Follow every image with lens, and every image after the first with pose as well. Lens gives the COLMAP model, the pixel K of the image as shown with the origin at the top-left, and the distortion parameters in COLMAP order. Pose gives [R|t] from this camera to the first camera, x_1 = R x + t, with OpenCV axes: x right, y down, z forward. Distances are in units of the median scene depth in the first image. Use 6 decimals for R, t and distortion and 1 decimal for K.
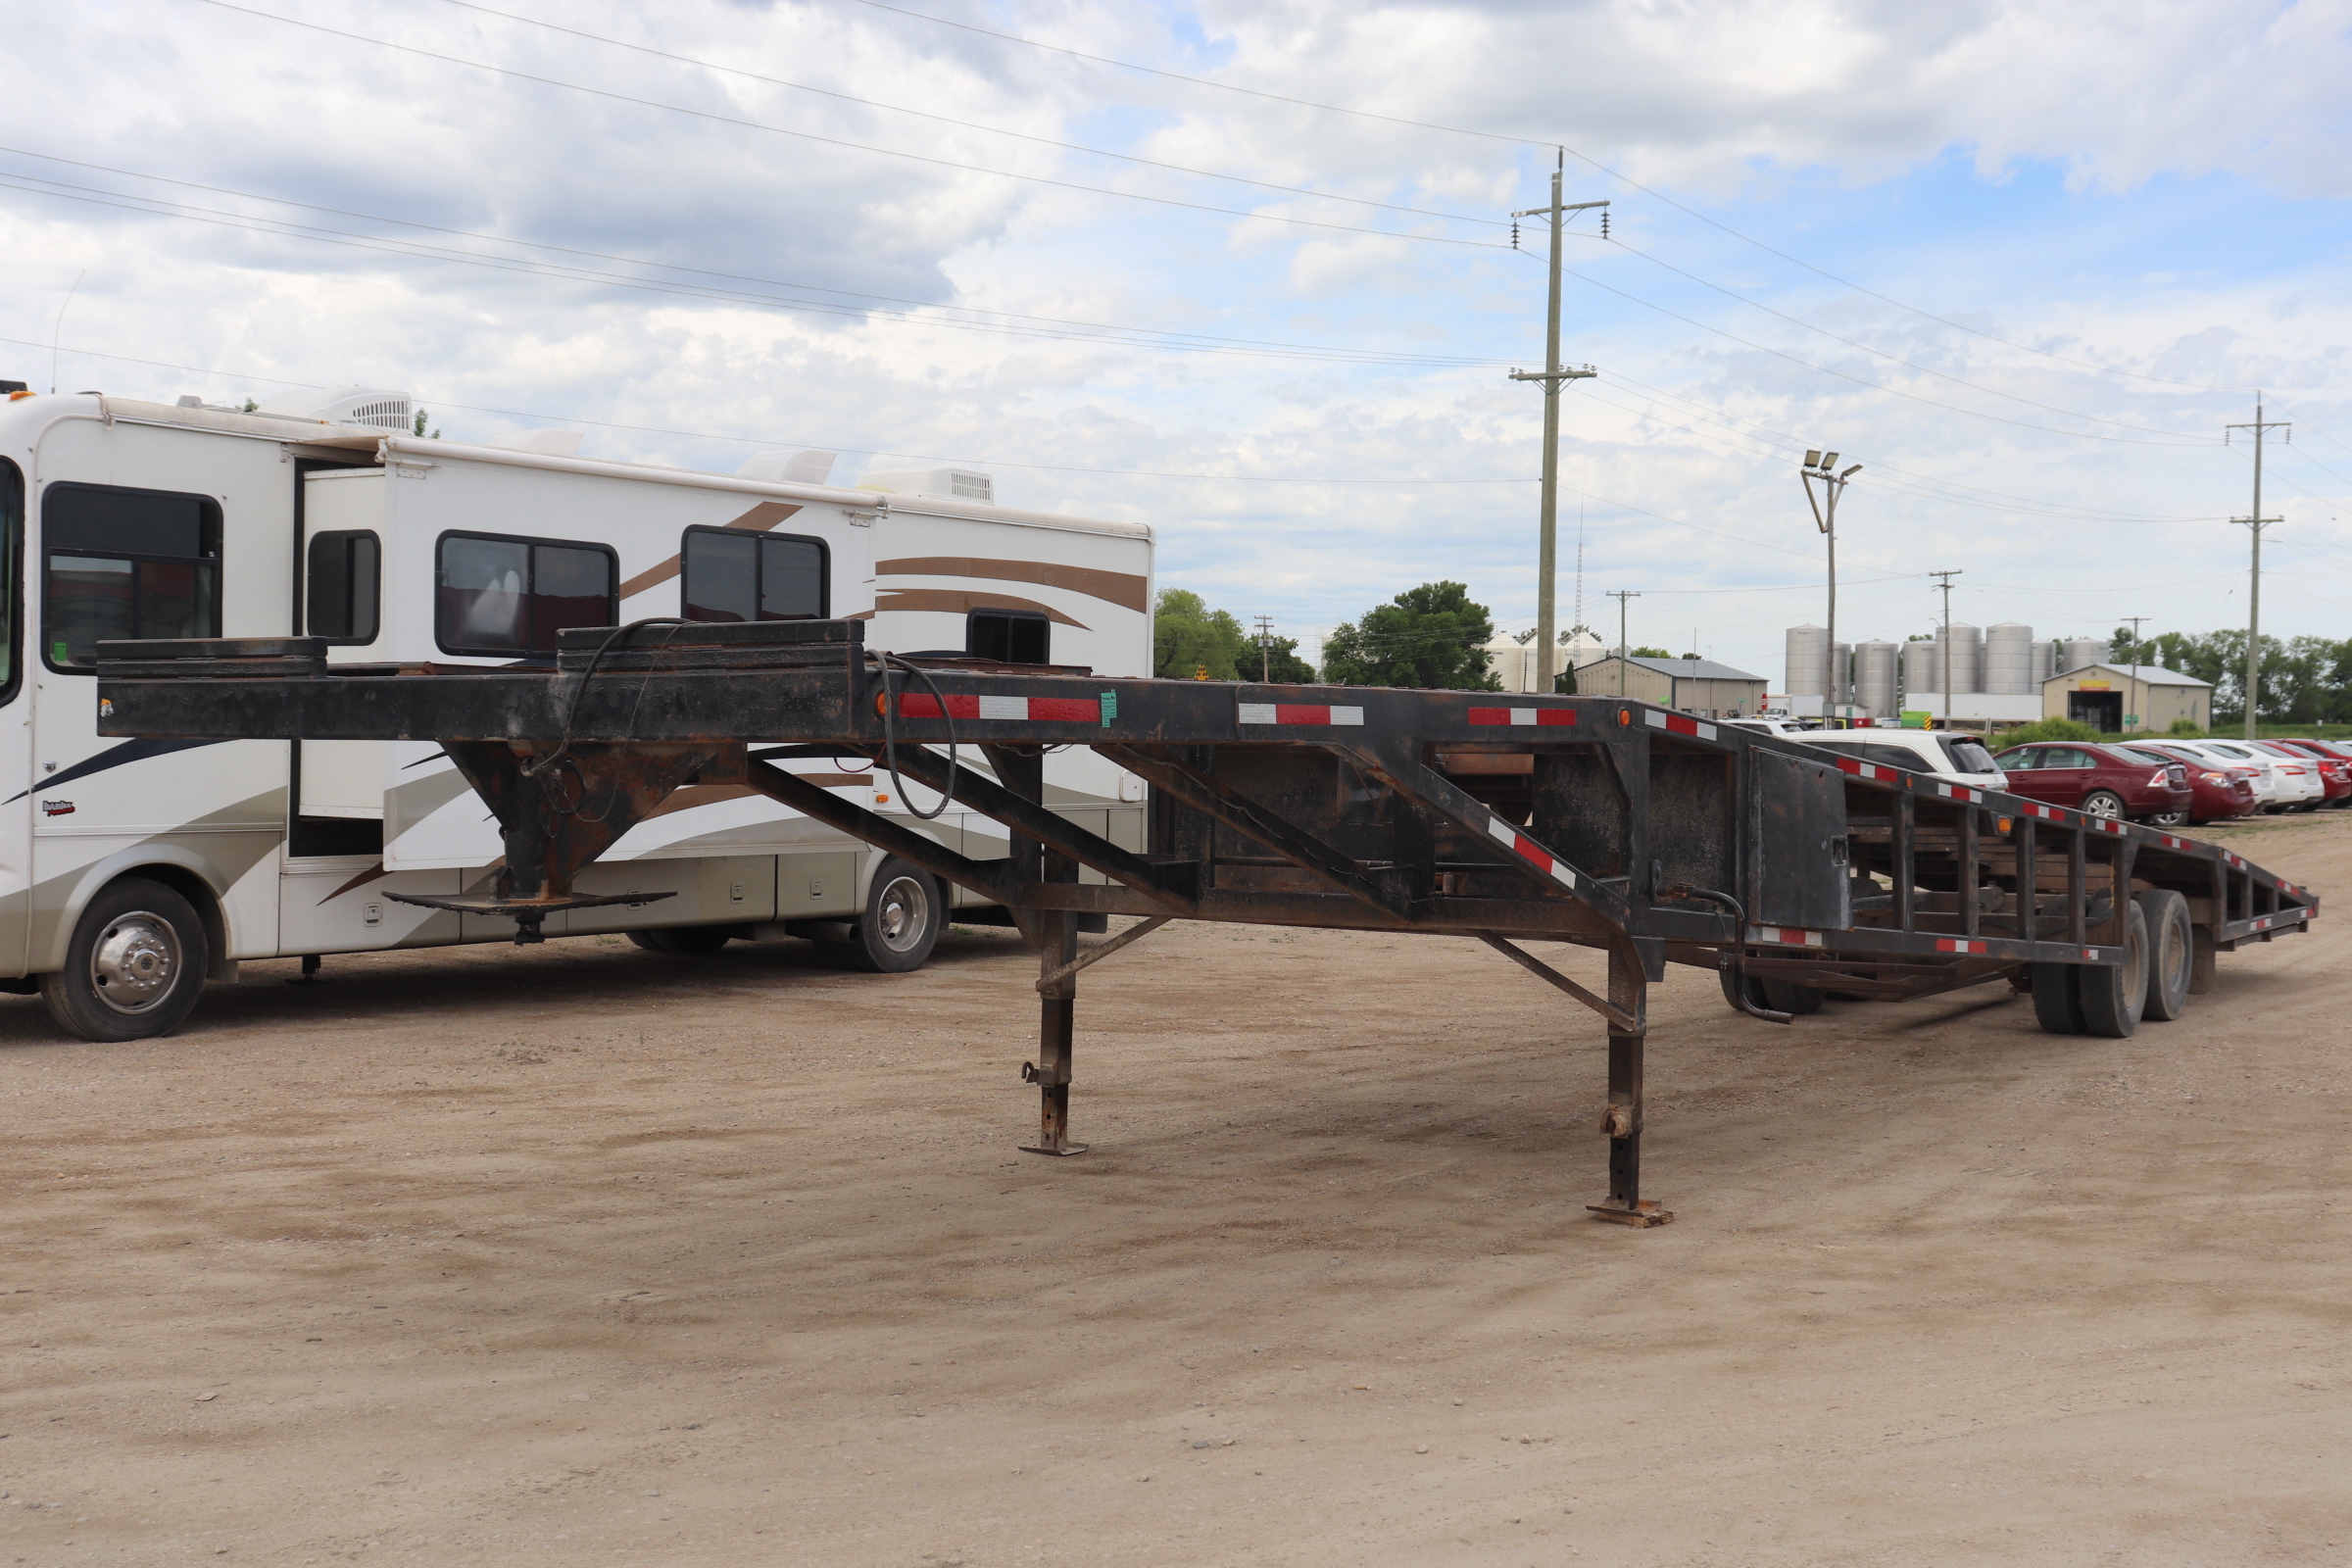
lens RADIAL K [[2763.9, 0, 1175.8], [0, 2763.9, 704.4], [0, 0, 1]] dist [-0.017066, -0.005156]
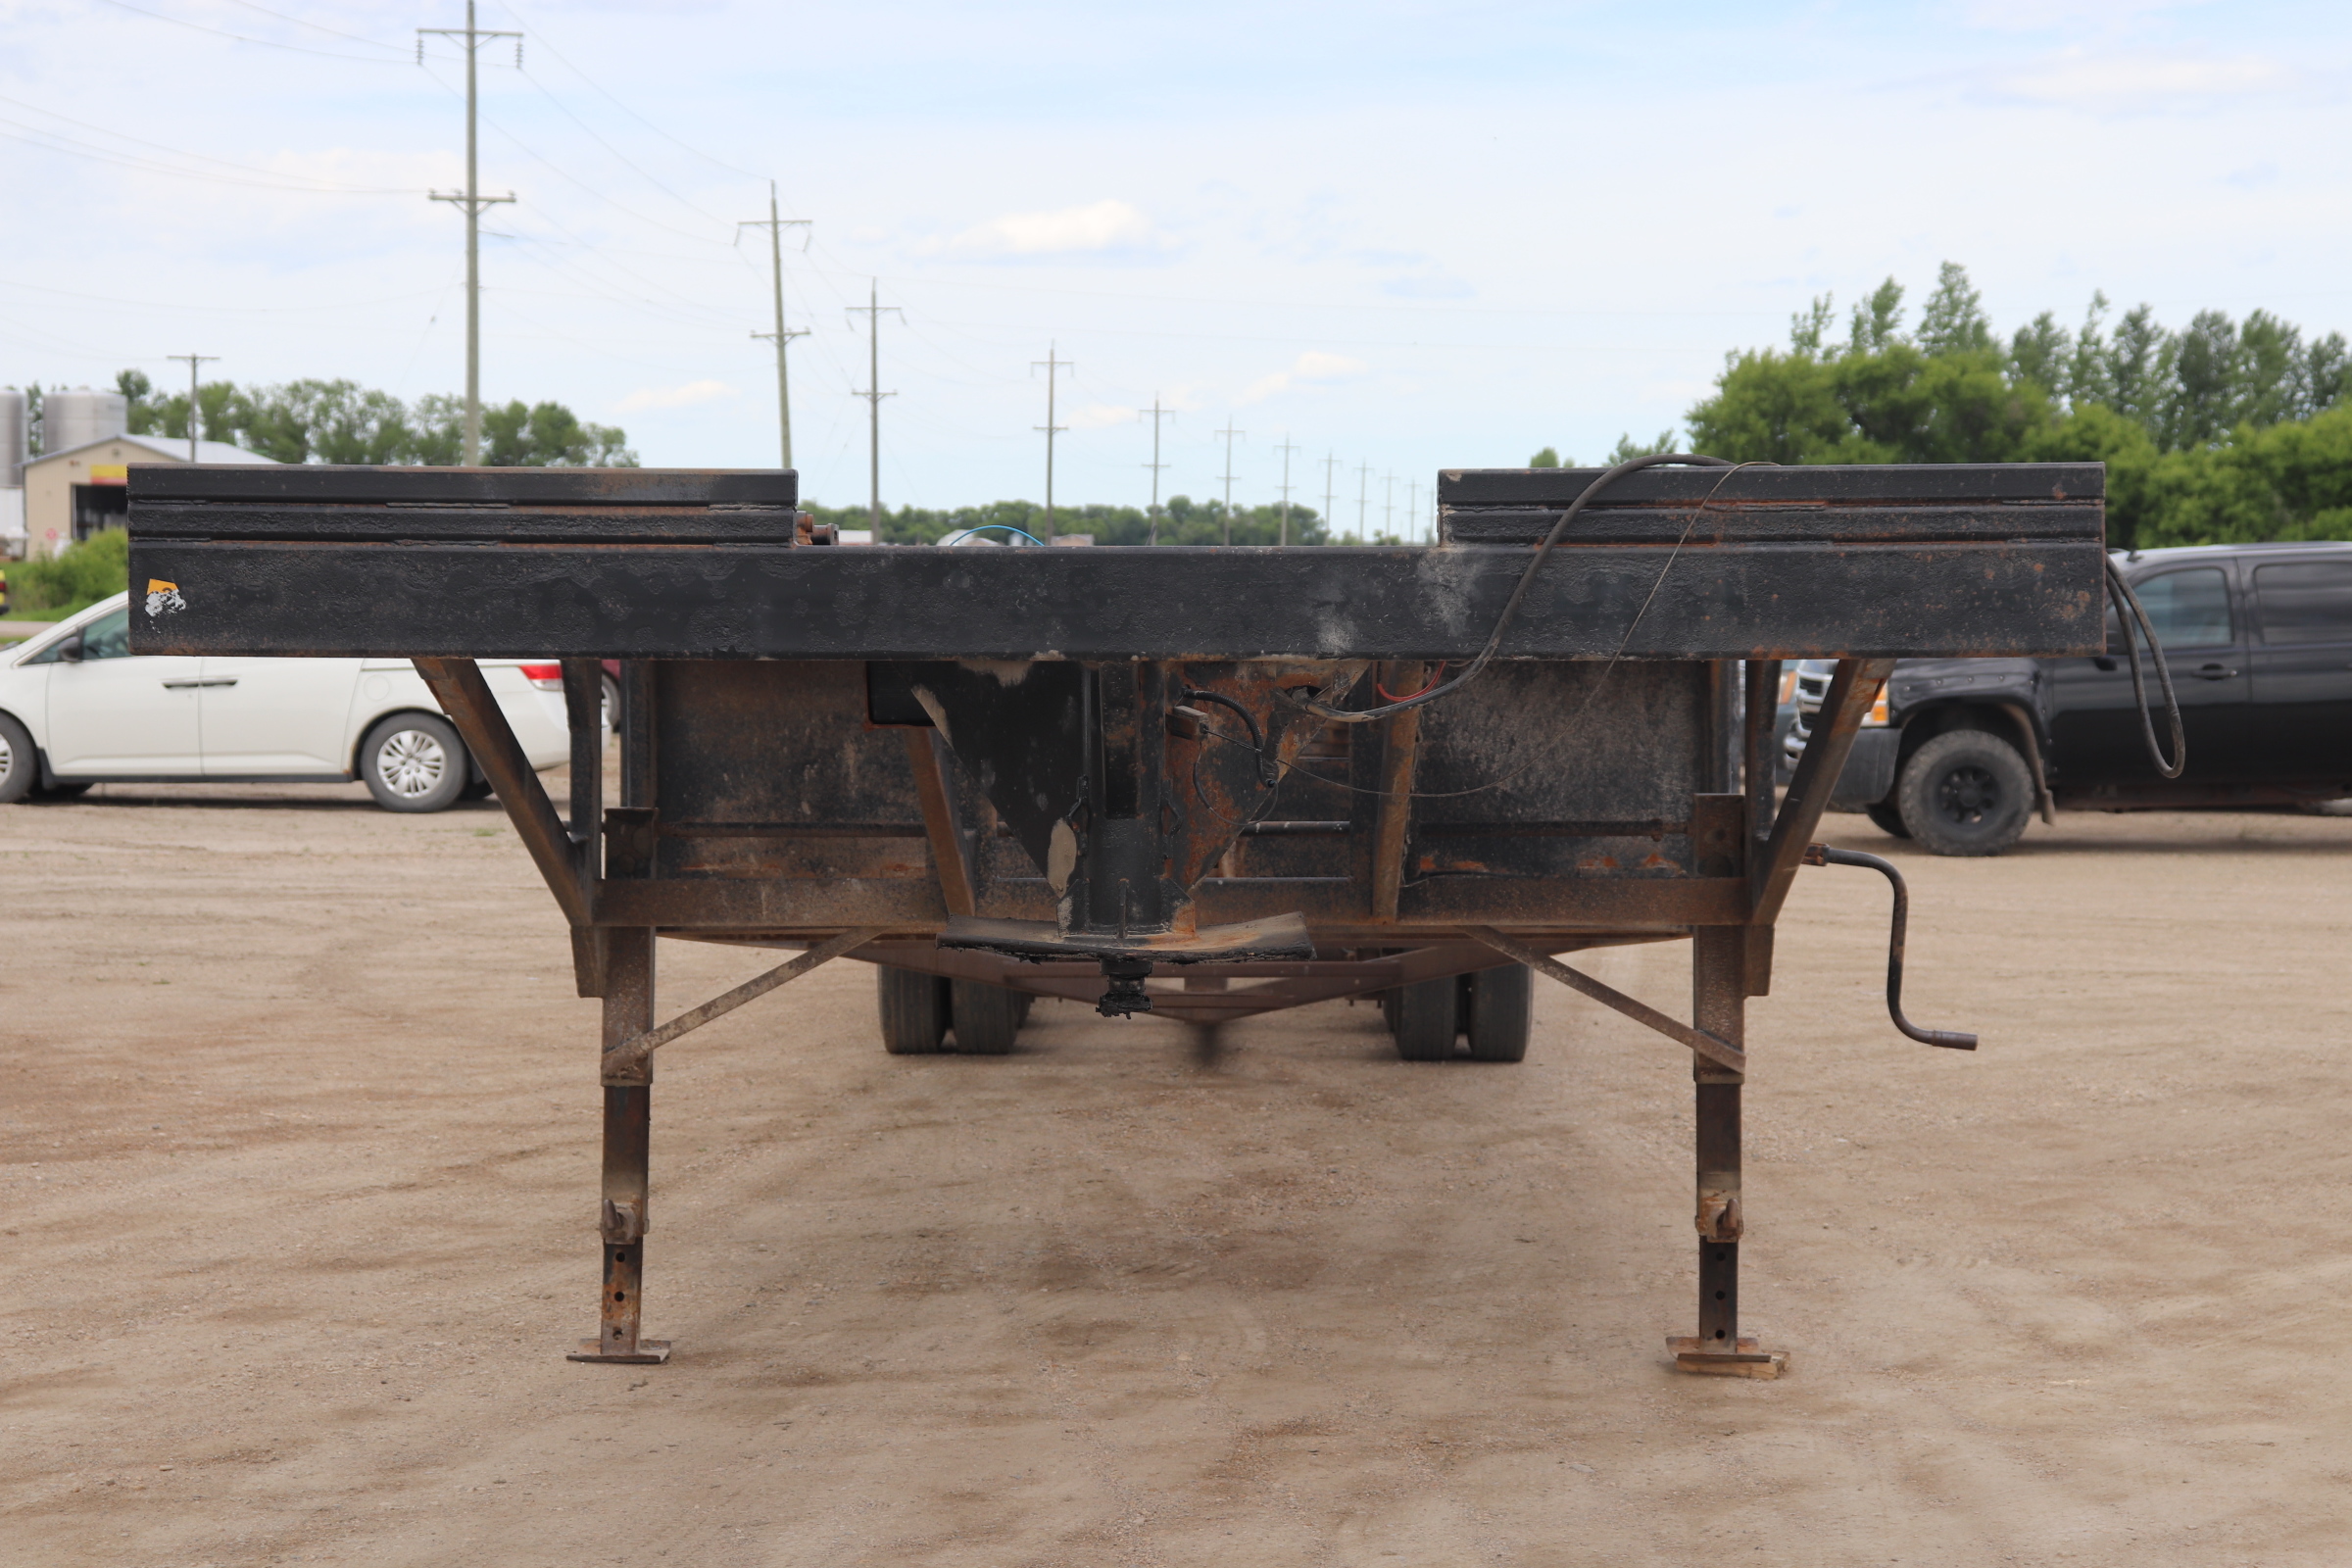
lens RADIAL K [[5059.9, 0, 1176.0], [0, 5059.9, 784.0], [0, 0, 1]] dist [0.286418, 0.250833]
pose [[0.821517, -0.027662, 0.569512, -0.786789], [-0.004207, 0.998501, 0.054566, -0.017020], [-0.570168, -0.047223, 0.820170, 0.133289]]
